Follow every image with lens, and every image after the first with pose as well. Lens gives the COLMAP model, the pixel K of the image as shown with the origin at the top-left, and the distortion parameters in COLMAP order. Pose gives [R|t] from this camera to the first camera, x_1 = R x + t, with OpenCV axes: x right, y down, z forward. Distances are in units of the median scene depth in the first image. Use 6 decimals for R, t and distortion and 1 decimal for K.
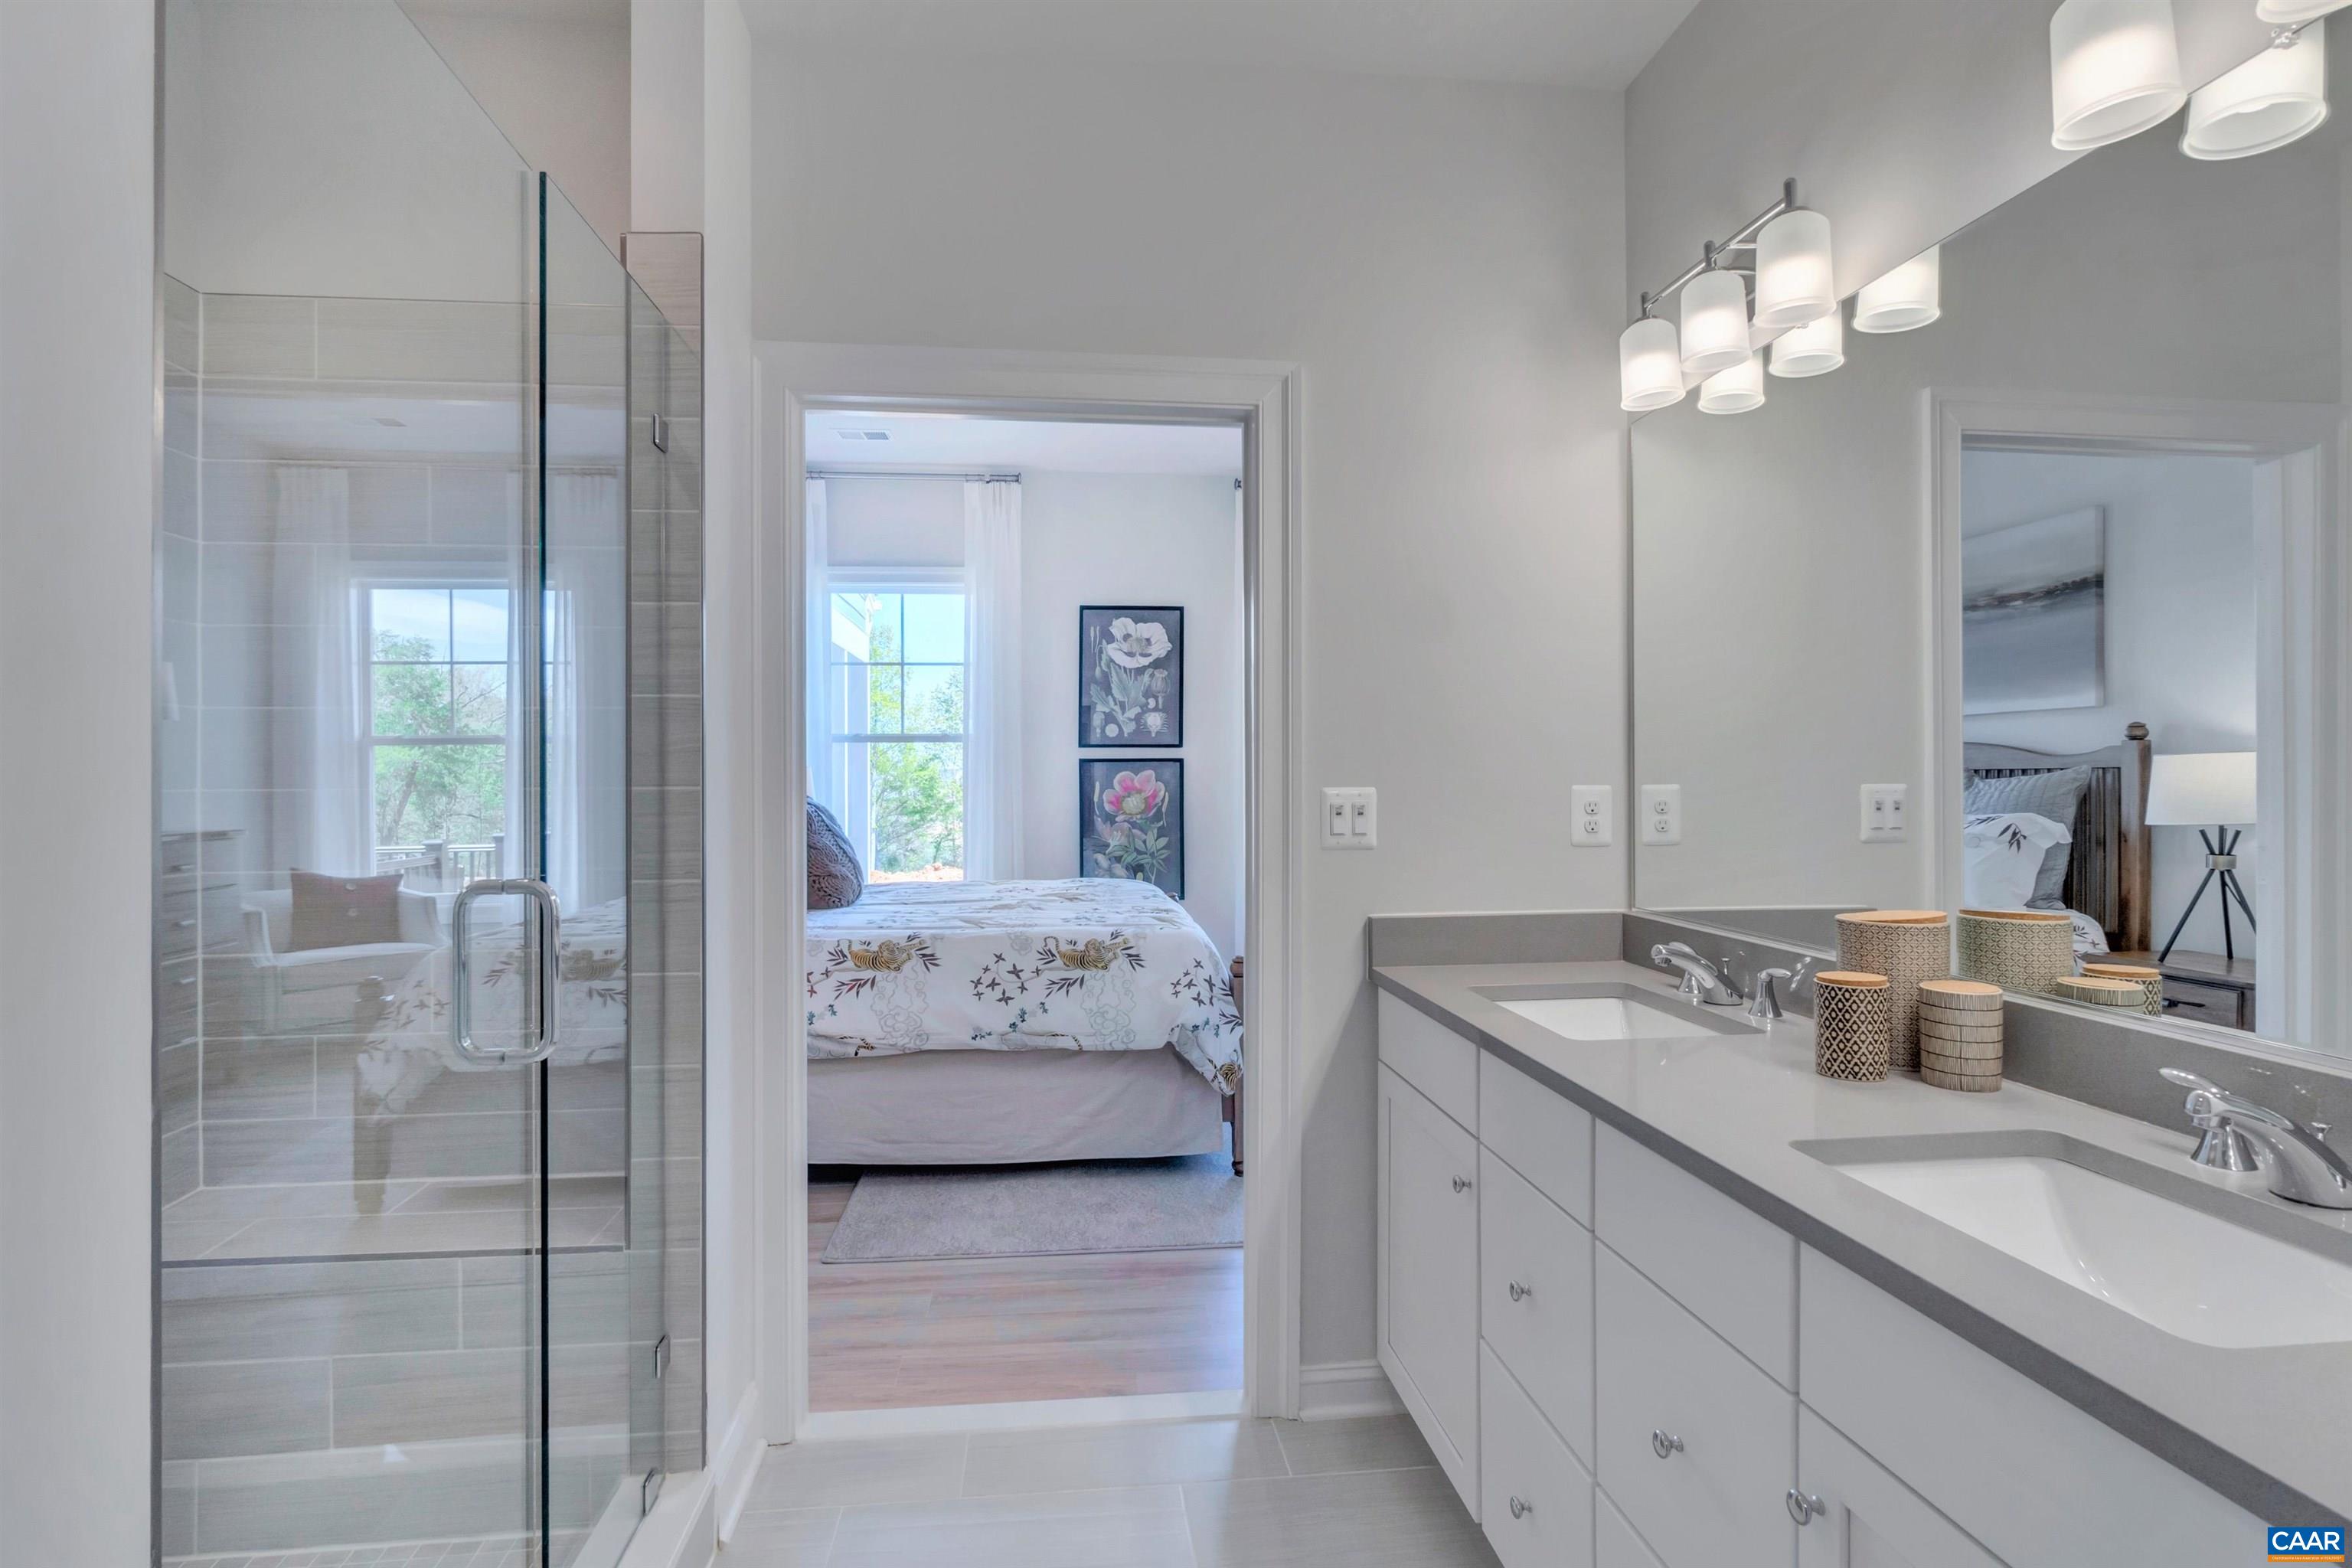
lens RADIAL K [[1116.6, 0, 1168.1], [0, 1116.6, 780.9], [0, 0, 1]] dist [-0.013096, -0.000058]
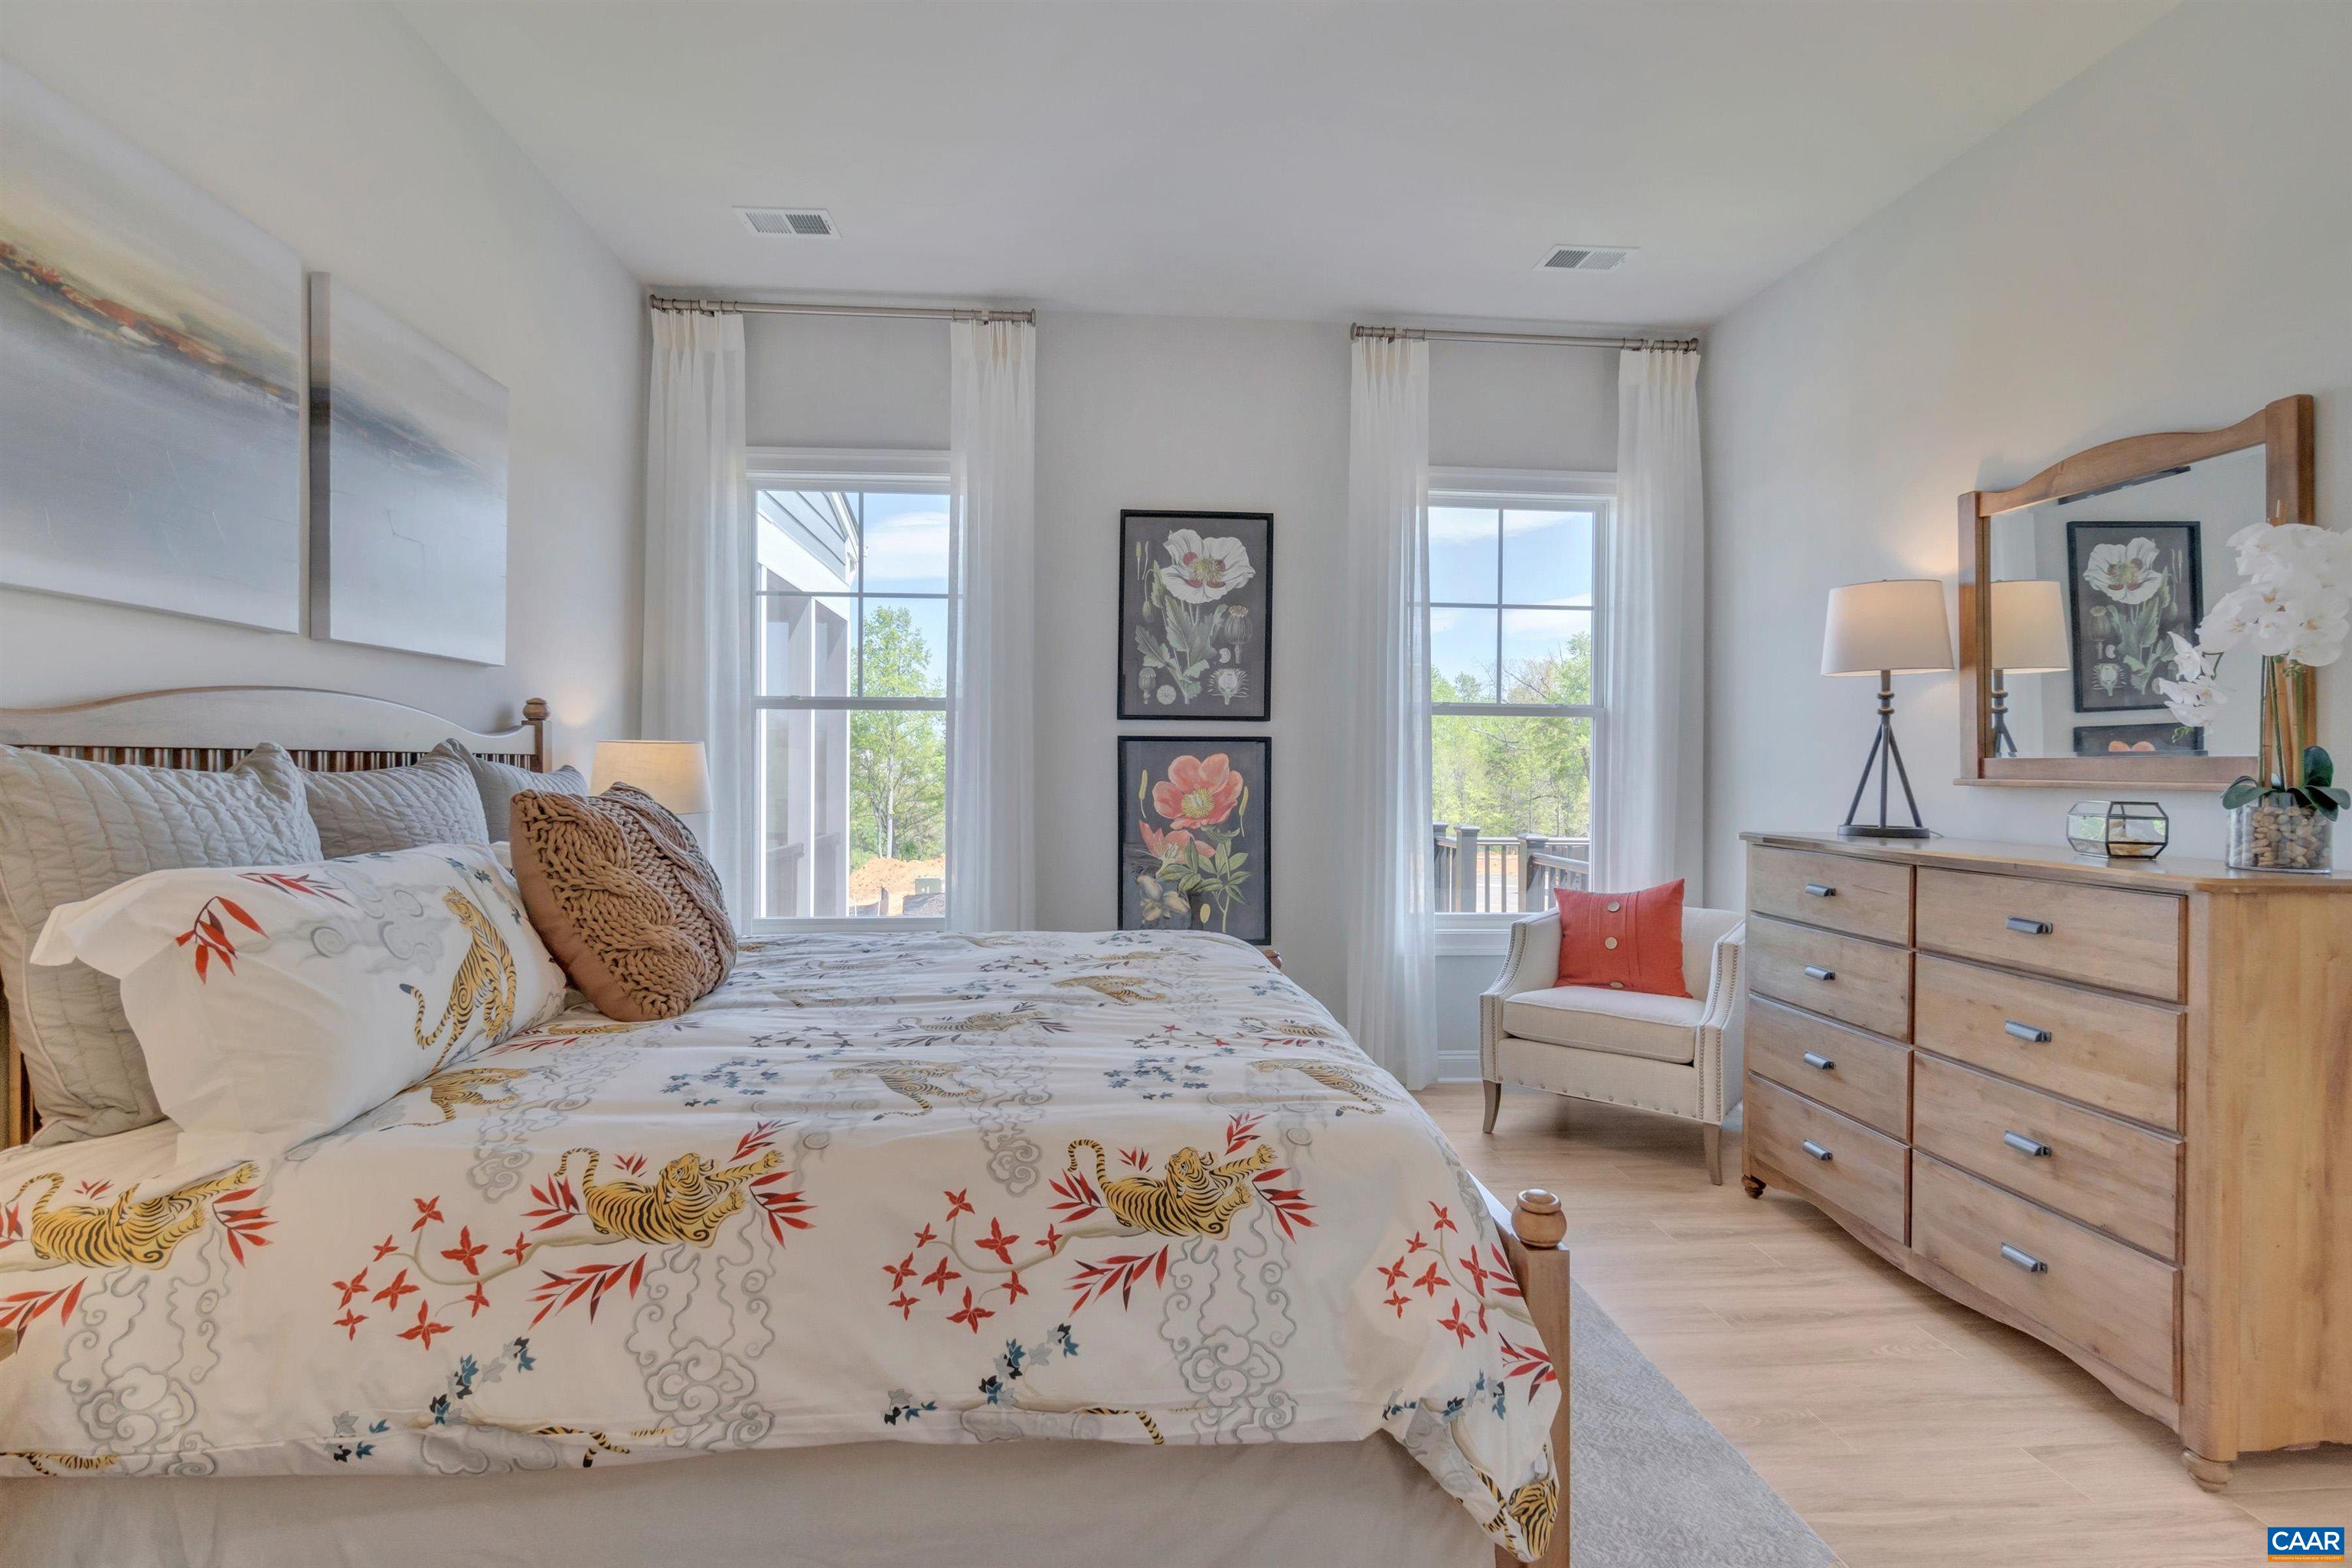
lens RADIAL K [[1116.6, 0, 1174.8], [0, 1116.6, 778.6], [0, 0, 1]] dist [-0.013096, -0.000058]
pose [[0.999900, 0.009159, -0.010805, -0.039113], [-0.009066, 0.999921, 0.008665, -0.000144], [0.010884, -0.008566, 0.999904, 0.335436]]
